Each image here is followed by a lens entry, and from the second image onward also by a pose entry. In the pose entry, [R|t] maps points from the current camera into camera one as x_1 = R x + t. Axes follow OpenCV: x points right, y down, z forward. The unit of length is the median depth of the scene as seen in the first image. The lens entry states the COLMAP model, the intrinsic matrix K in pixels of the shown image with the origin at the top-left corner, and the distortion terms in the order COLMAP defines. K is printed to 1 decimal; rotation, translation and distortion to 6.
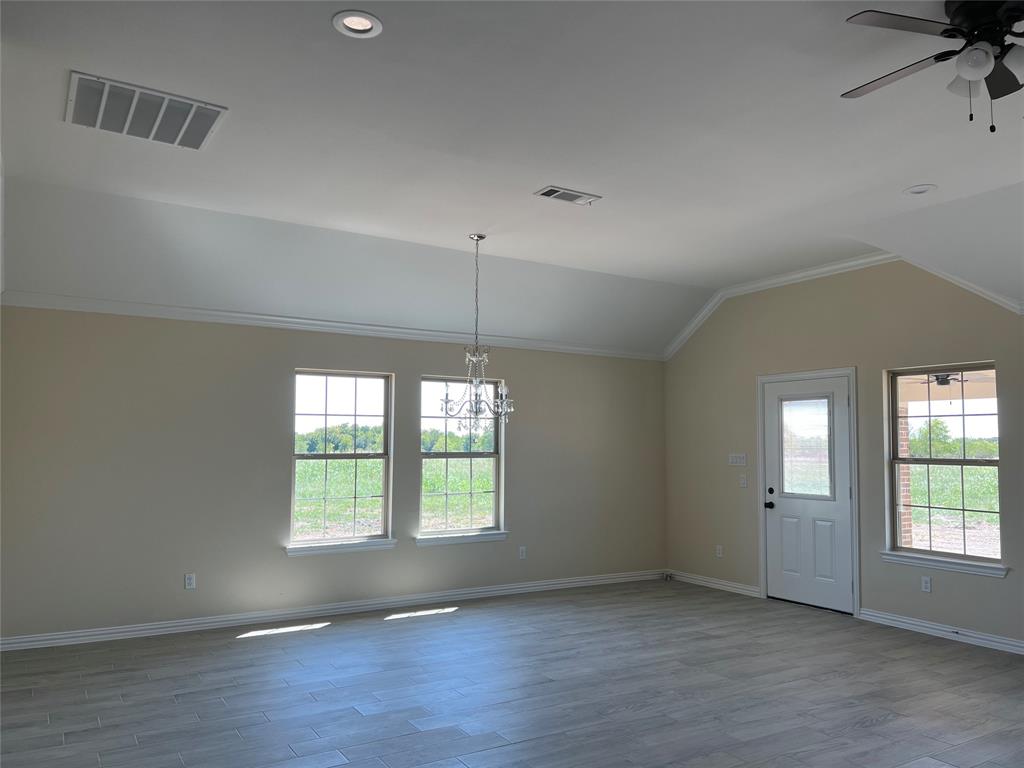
lens RADIAL K [[771.9, 0, 510.1], [0, 771.9, 393.4], [0, 0, 1]] dist [0.052870, -0.068967]
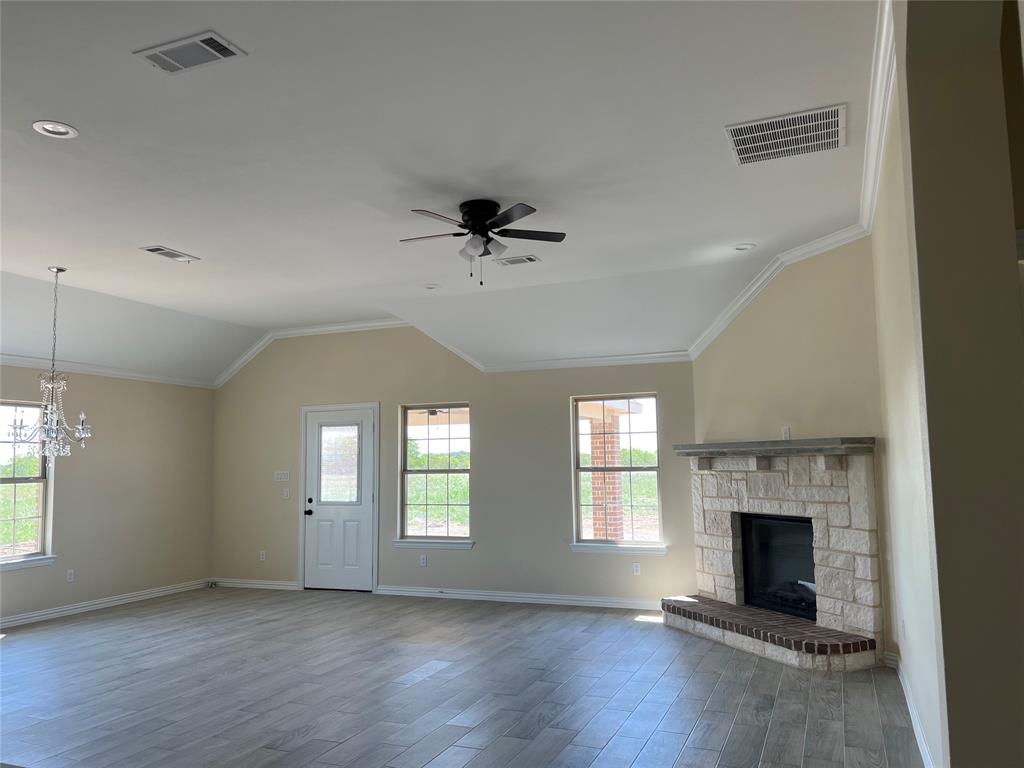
lens RADIAL K [[771.9, 0, 520.1], [0, 771.9, 389.2], [0, 0, 1]] dist [0.052870, -0.068967]
pose [[0.800222, 0.036169, 0.598612, -0.158175], [-0.019094, 0.999210, -0.034849, -0.015064], [-0.599400, 0.016457, 0.800280, -0.204964]]
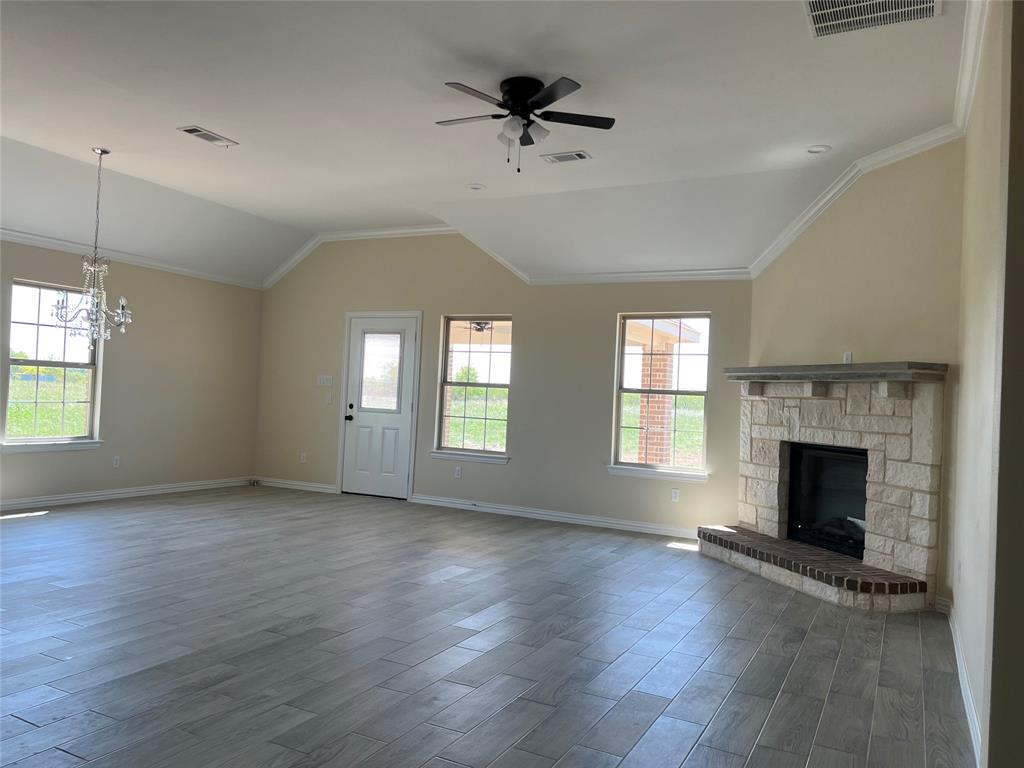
lens RADIAL K [[771.9, 0, 509.3], [0, 771.9, 379.1], [0, 0, 1]] dist [0.052870, -0.068967]
pose [[0.850617, 0.042761, 0.524044, -0.105705], [-0.075741, 0.996257, 0.041648, 0.015933], [-0.520302, -0.075118, 0.850672, -0.184997]]
